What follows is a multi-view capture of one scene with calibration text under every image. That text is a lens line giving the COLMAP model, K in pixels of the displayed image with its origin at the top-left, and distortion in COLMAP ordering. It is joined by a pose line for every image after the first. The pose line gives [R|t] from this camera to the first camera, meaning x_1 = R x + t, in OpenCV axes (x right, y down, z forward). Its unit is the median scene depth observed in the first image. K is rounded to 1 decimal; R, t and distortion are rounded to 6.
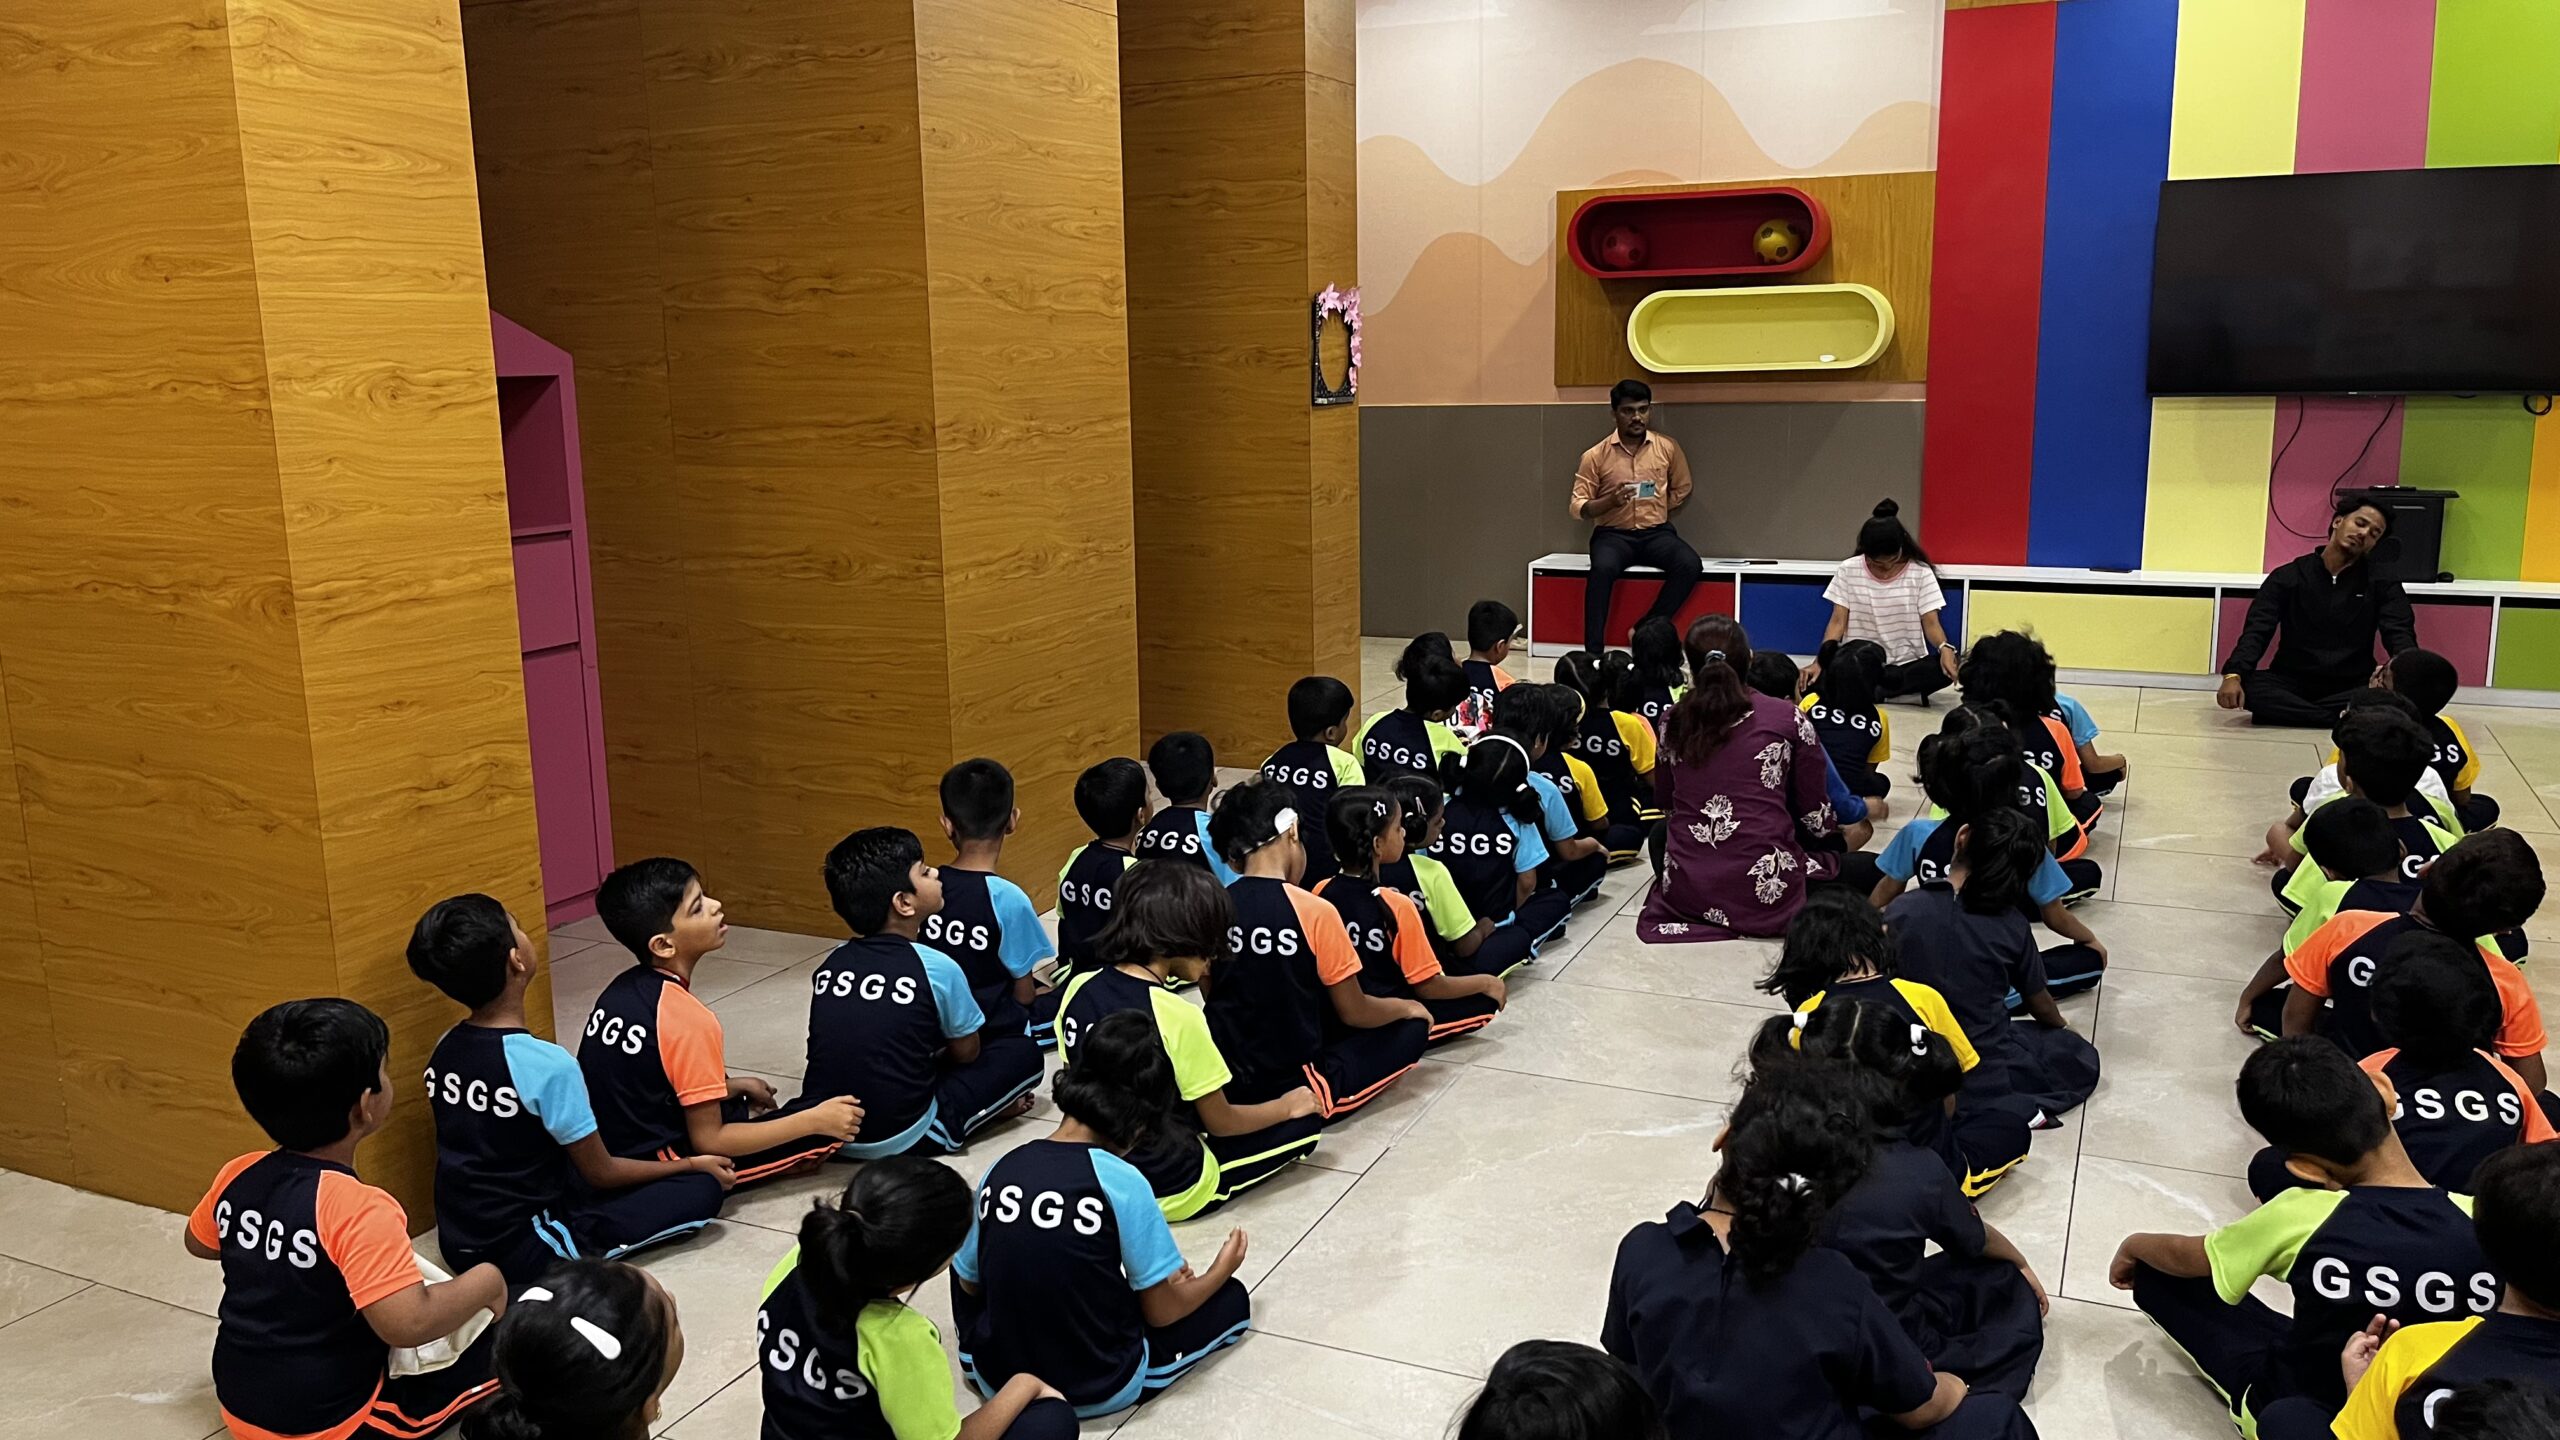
lens RADIAL K [[2031.5, 0, 1267.6], [0, 2031.5, 707.9], [0, 0, 1]] dist [0.074842, -0.033724]
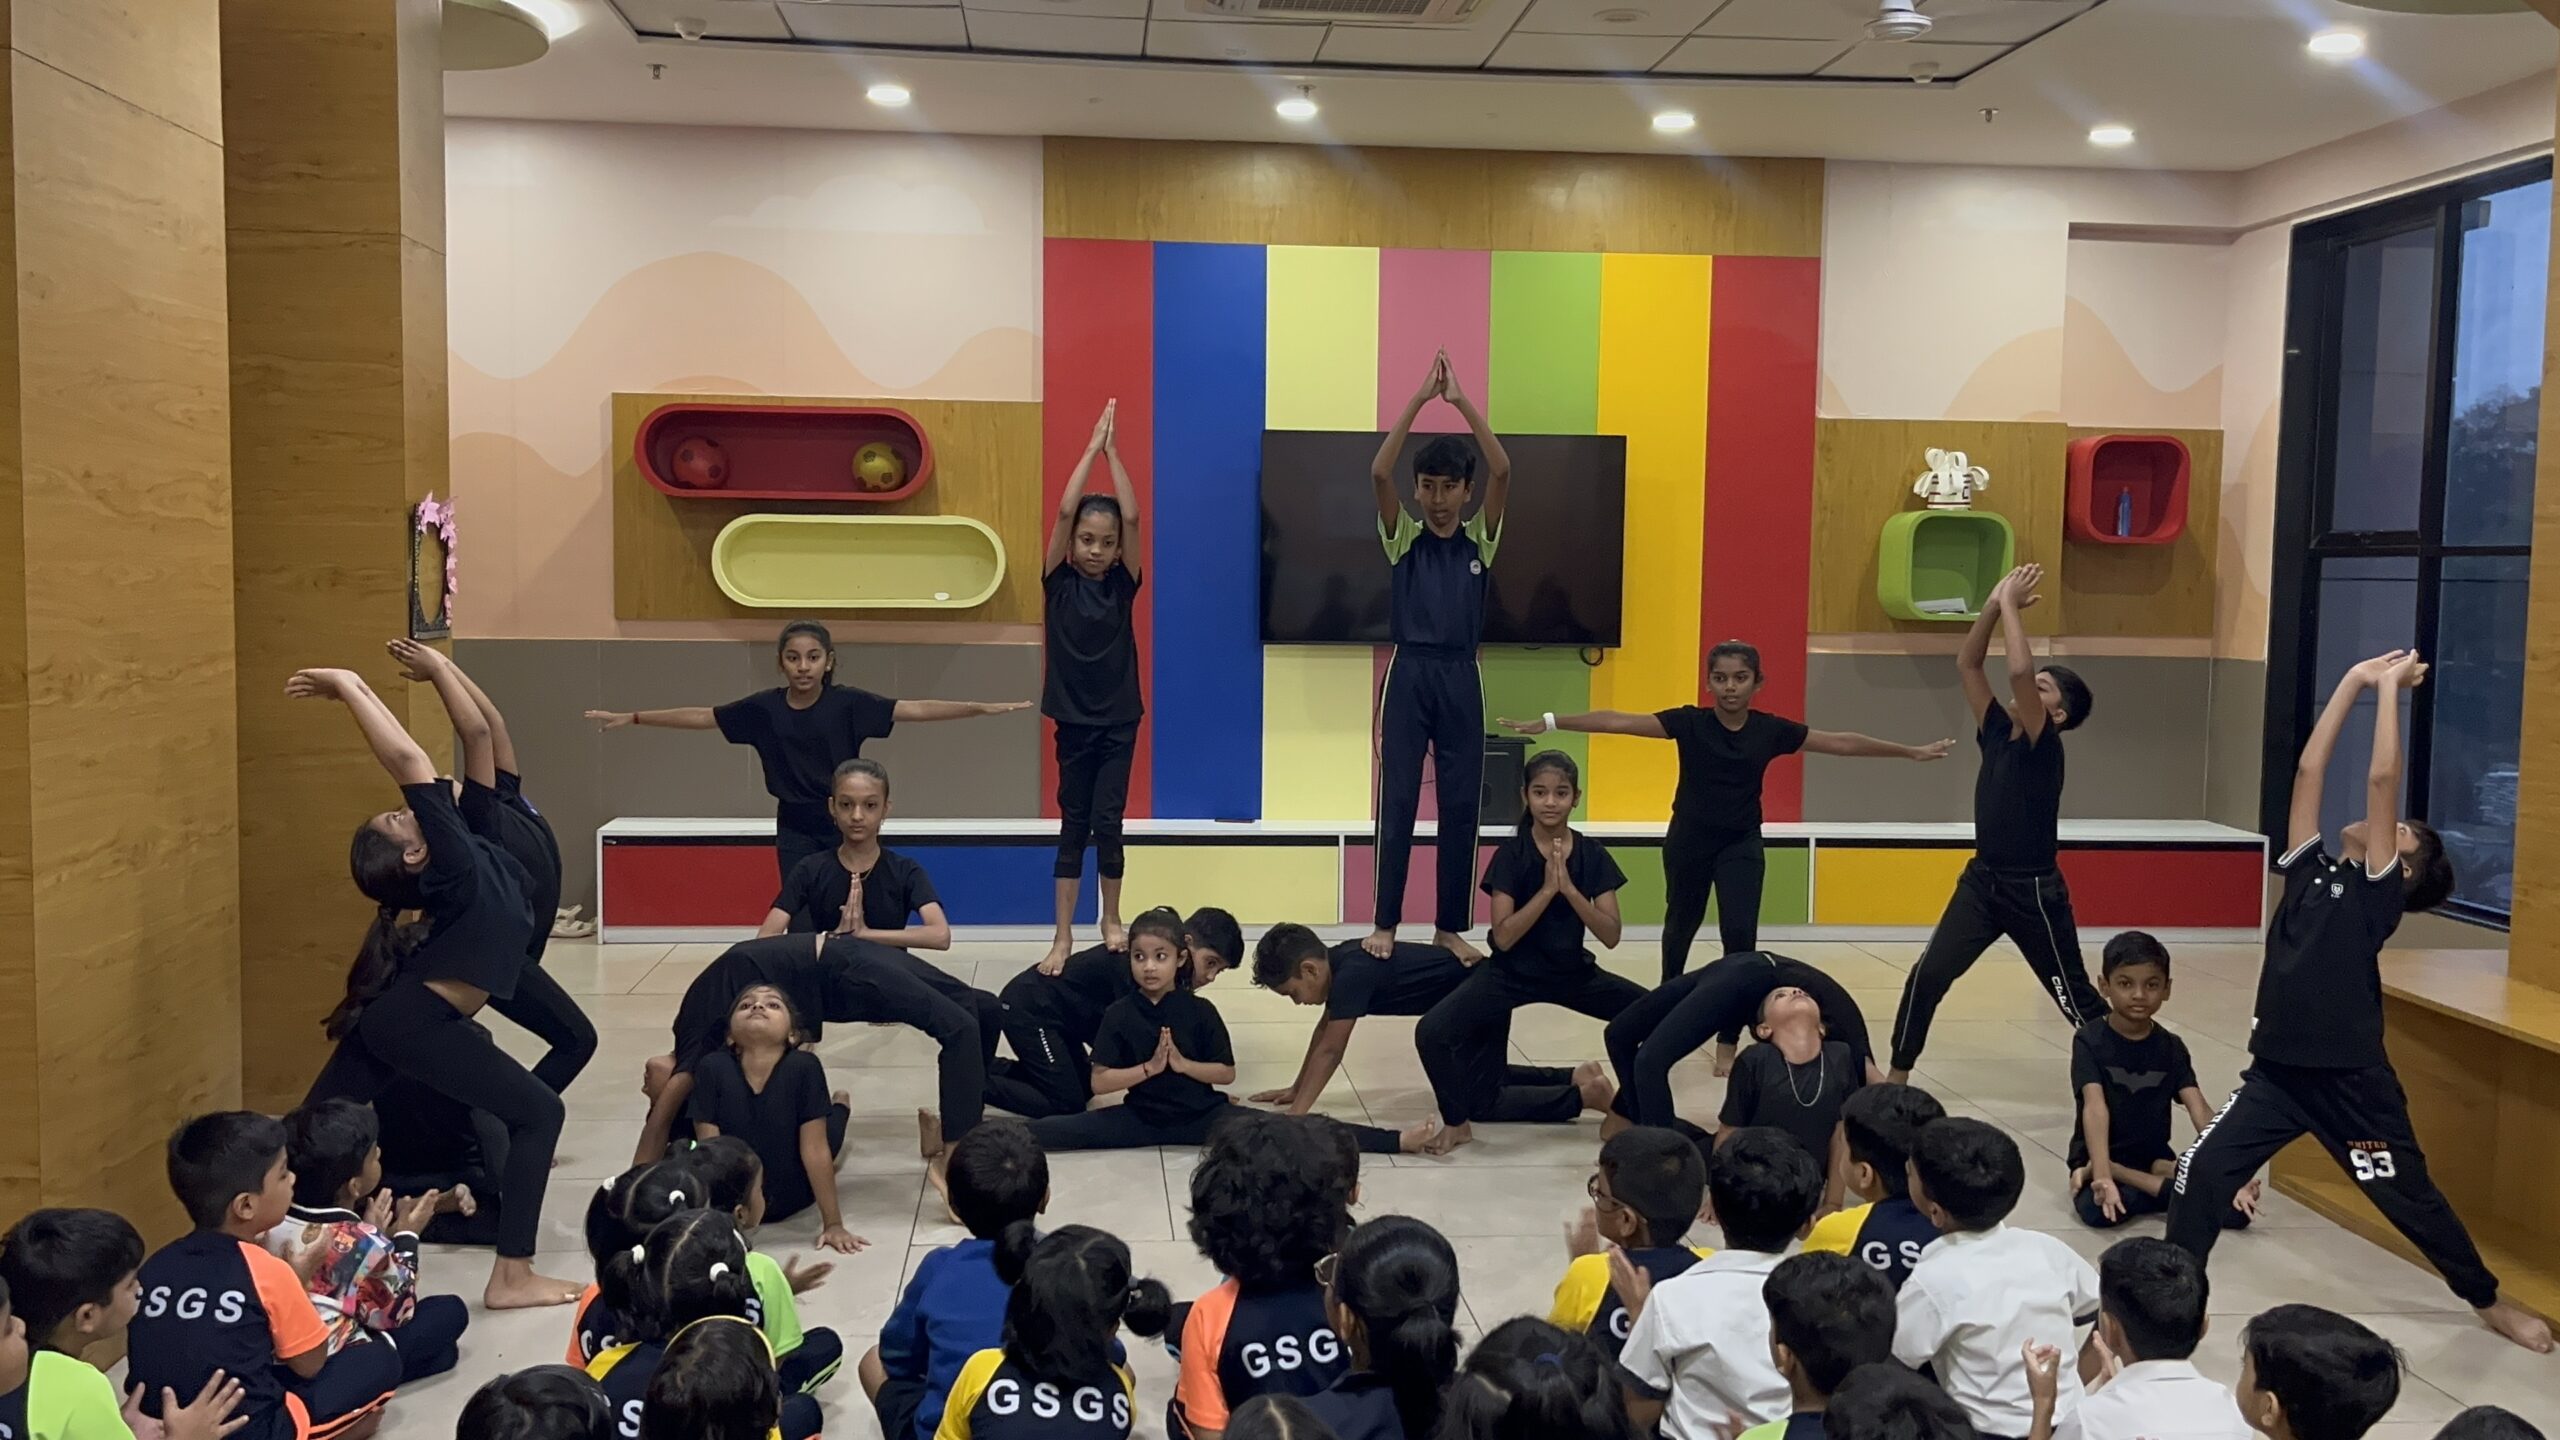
lens RADIAL K [[2348.2, 0, 1280.6], [0, 2348.2, 723.9], [0, 0, 1]] dist [0.014940, -0.003057]
pose [[0.866820, -0.009206, 0.498537, -0.122461], [0.064205, 0.993567, -0.093288, -0.008574], [-0.494471, 0.112873, 0.861834, 0.040998]]
